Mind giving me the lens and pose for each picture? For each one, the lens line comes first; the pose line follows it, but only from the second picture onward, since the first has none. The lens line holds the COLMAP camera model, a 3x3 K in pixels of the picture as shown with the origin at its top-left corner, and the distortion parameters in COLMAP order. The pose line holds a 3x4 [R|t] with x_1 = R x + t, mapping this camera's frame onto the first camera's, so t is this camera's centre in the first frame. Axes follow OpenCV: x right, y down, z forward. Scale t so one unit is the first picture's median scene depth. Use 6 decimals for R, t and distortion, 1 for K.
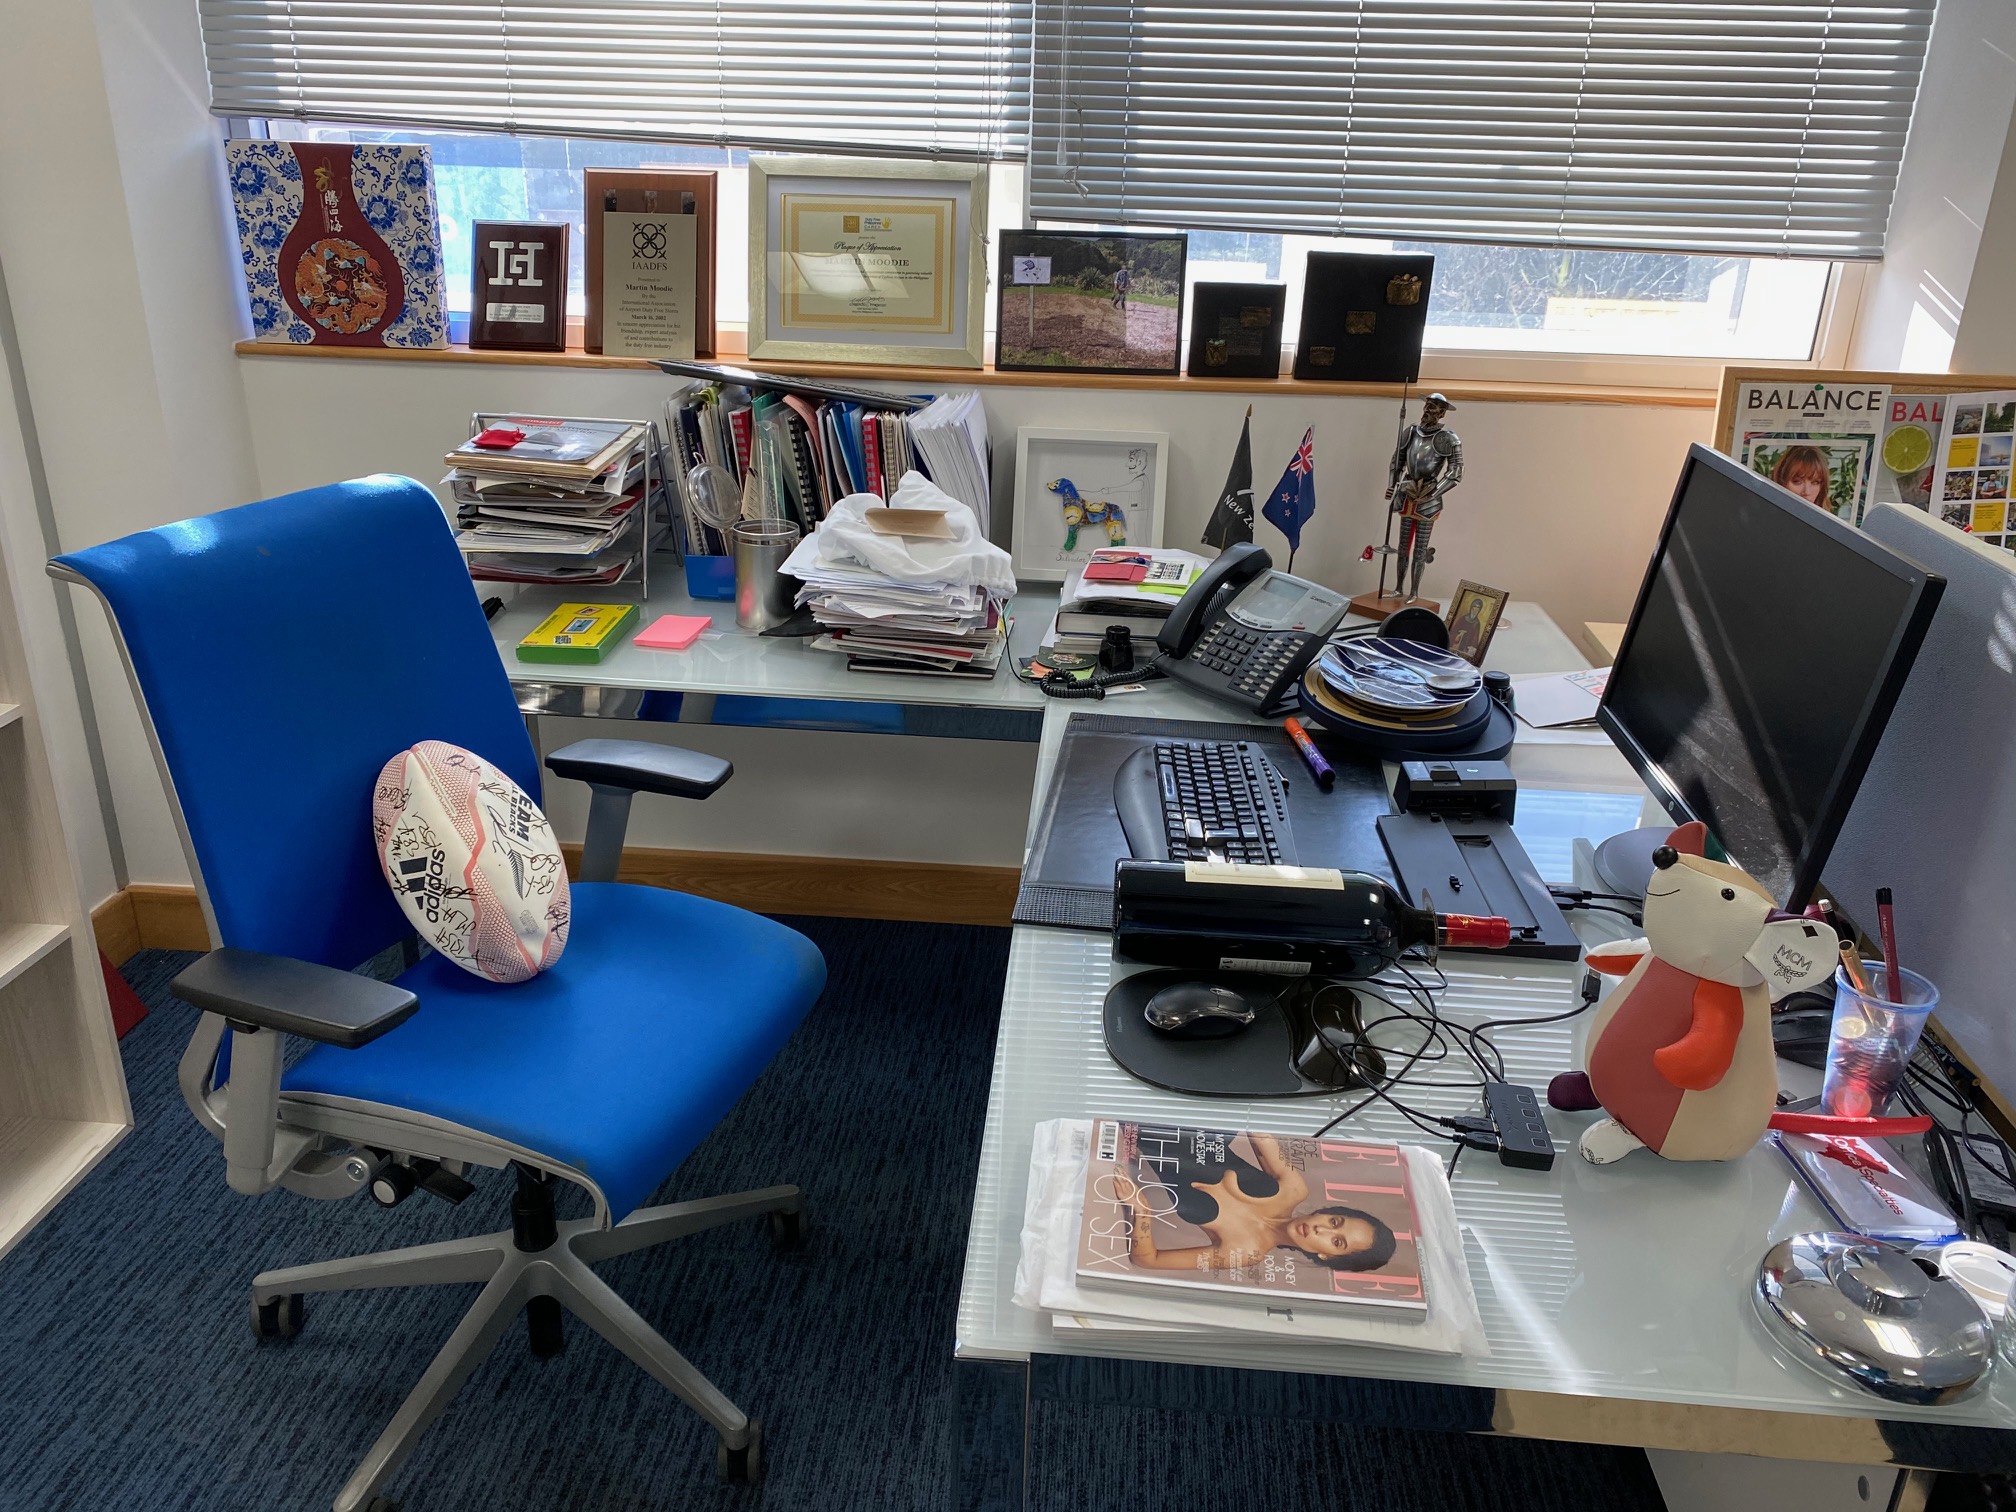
lens RADIAL K [[1540.1, 0, 1005.5], [0, 1540.1, 761.1], [0, 0, 1]] dist [0.012031, 0.001210]
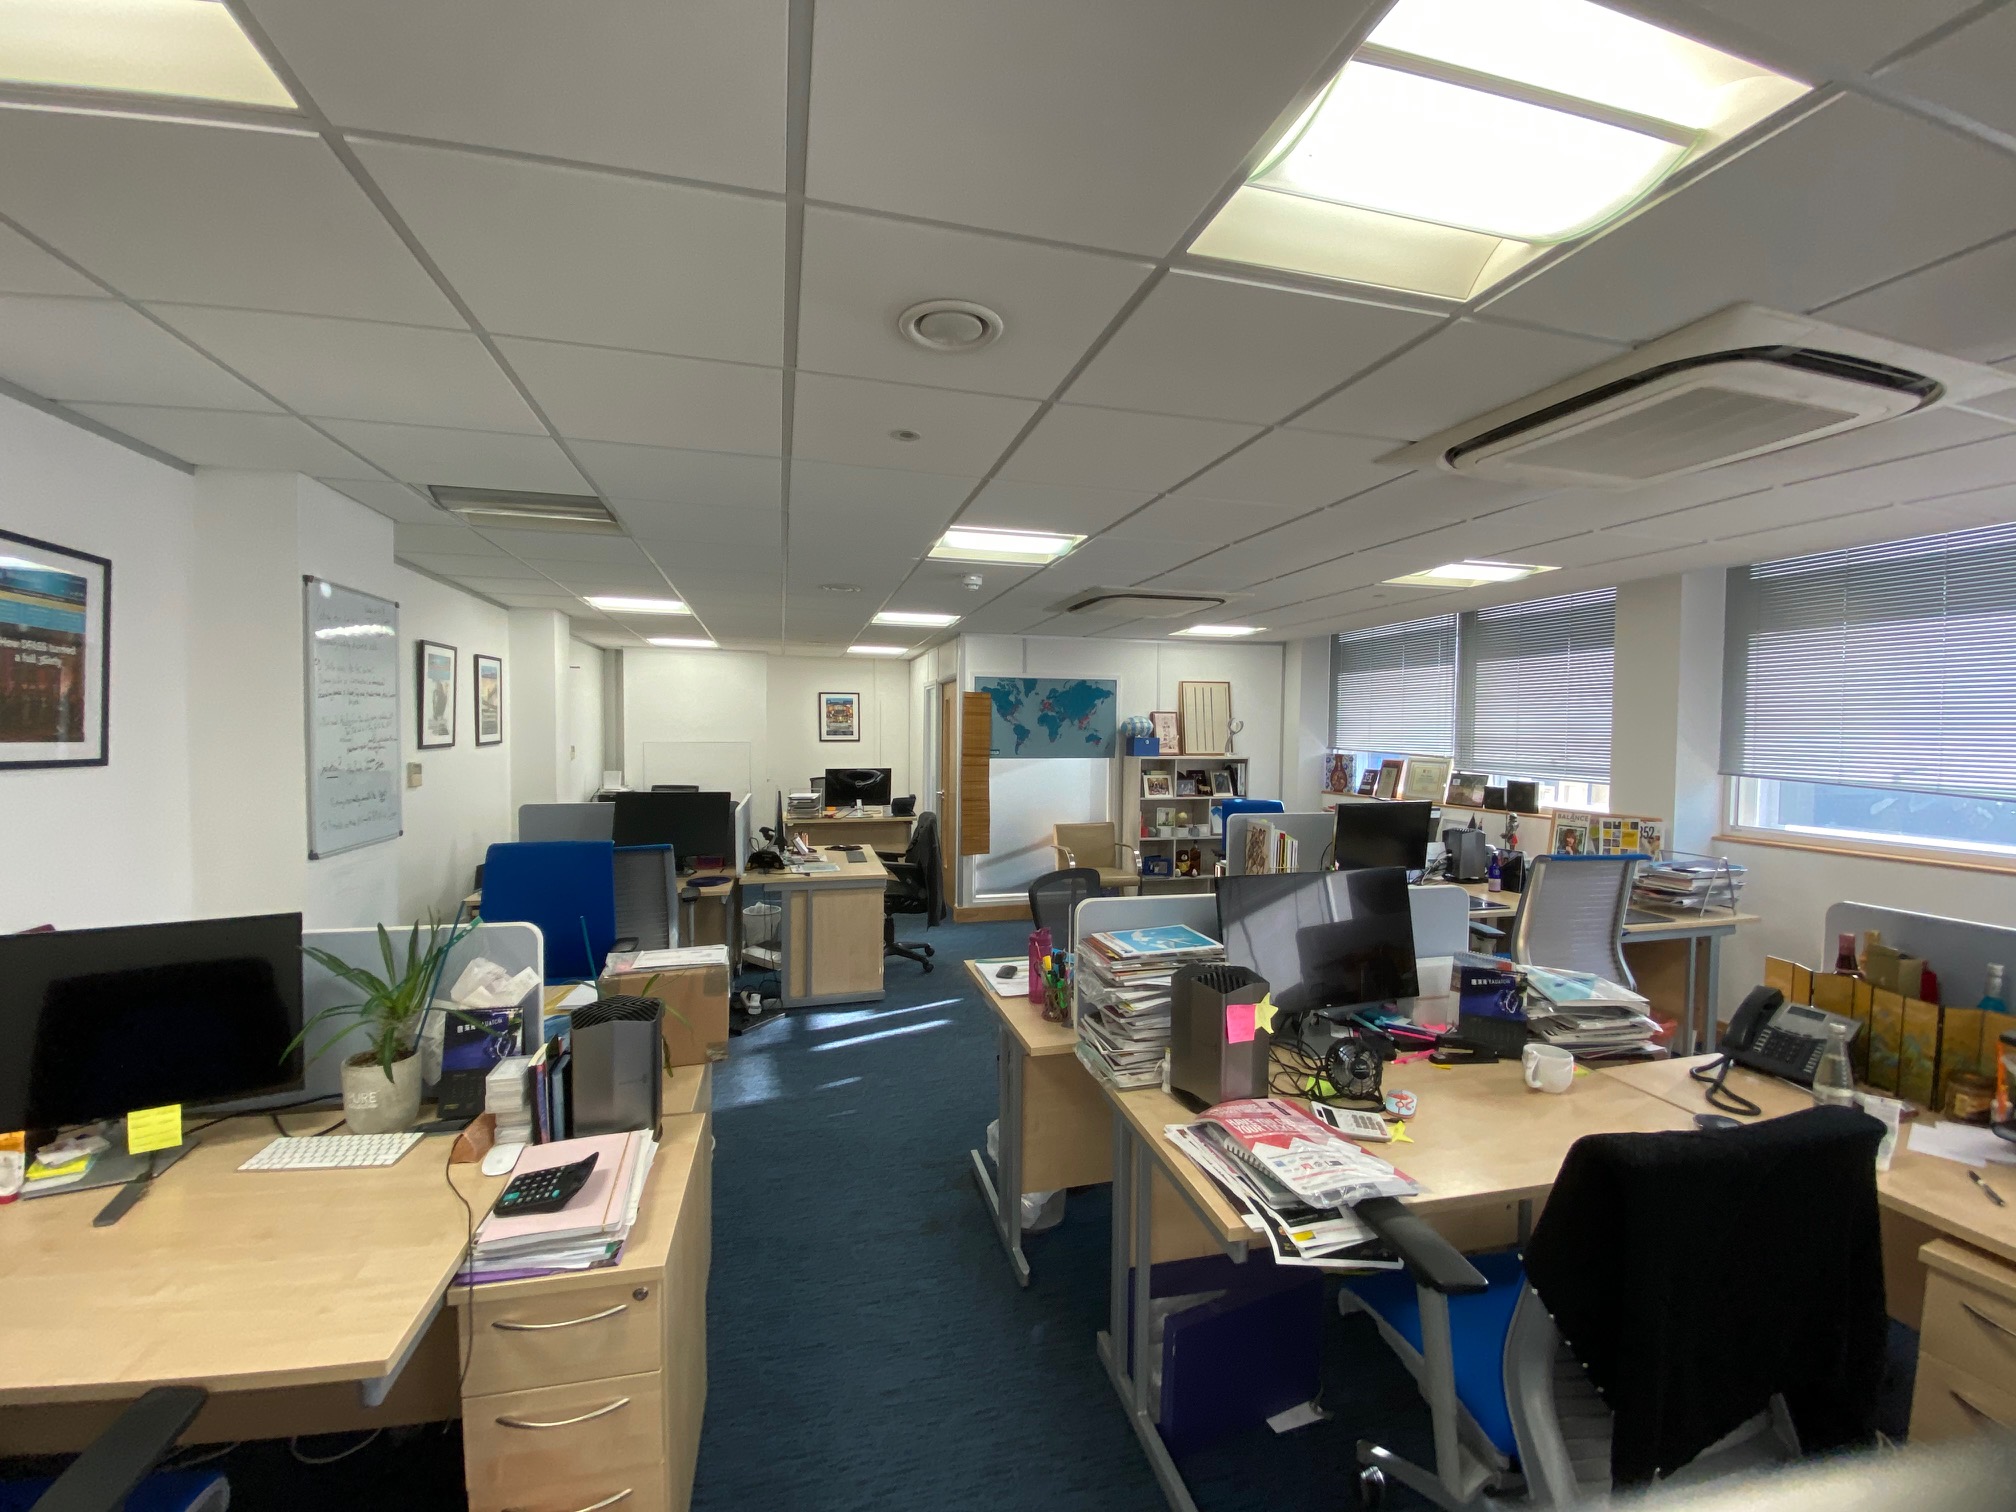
lens RADIAL K [[810.9, 0, 999.9], [0, 810.9, 757.6], [0, 0, 1]] dist [0.000339, 0.000003]
pose [[0.342977, 0.012118, -0.939266, 2.028155], [-0.358412, 0.925957, -0.118929, 0.404917], [0.868279, 0.377433, 0.321925, -1.012110]]
